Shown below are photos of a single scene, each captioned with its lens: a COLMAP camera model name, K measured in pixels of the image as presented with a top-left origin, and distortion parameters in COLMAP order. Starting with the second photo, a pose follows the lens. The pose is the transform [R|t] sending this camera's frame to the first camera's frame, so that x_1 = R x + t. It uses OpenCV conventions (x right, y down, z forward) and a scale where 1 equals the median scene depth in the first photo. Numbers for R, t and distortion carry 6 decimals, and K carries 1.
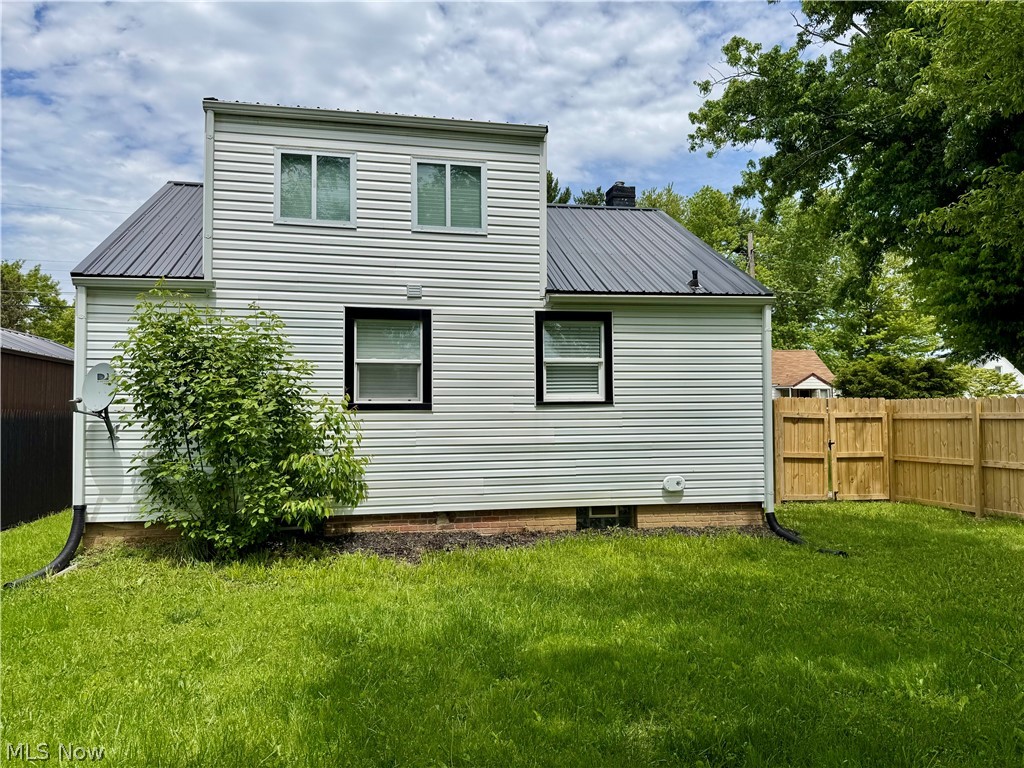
lens RADIAL K [[752.8, 0, 513.1], [0, 752.8, 383.8], [0, 0, 1]] dist [-0.013259, -0.015585]
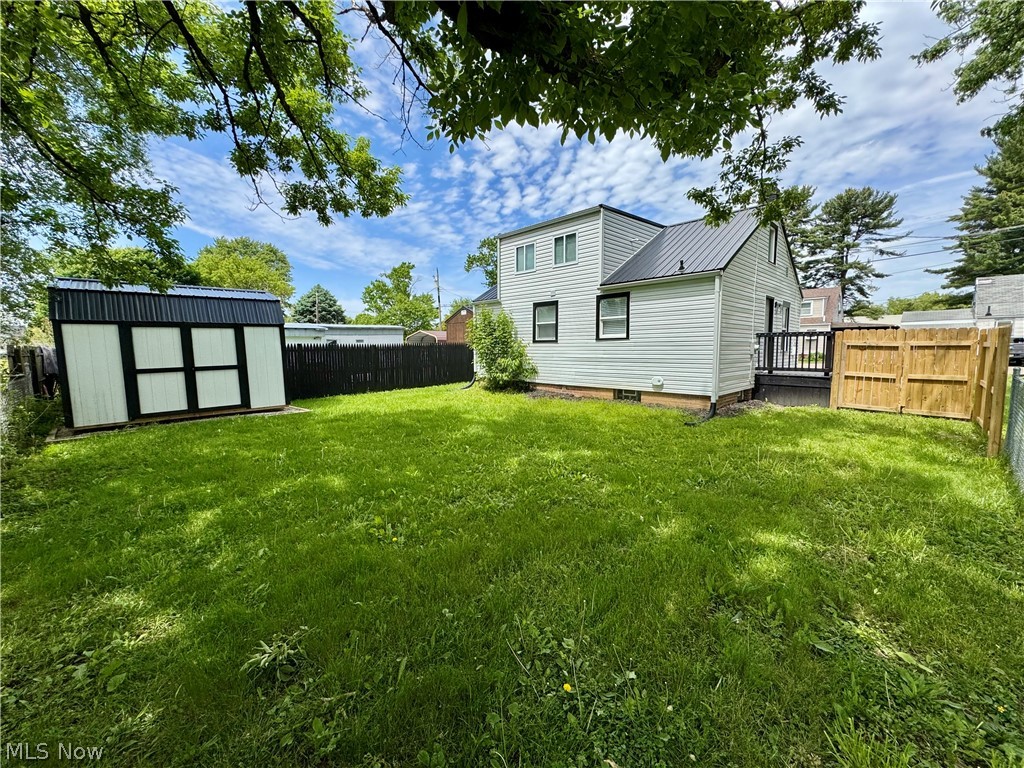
lens RADIAL K [[404.5, 0, 521.8], [0, 404.5, 377.6], [0, 0, 1]] dist [-0.012368, 0.000781]
pose [[0.546830, 0.062937, -0.834875, 0.872704], [0.037678, 0.994310, 0.099635, 0.012039], [0.836396, -0.085940, 0.541347, 0.178450]]
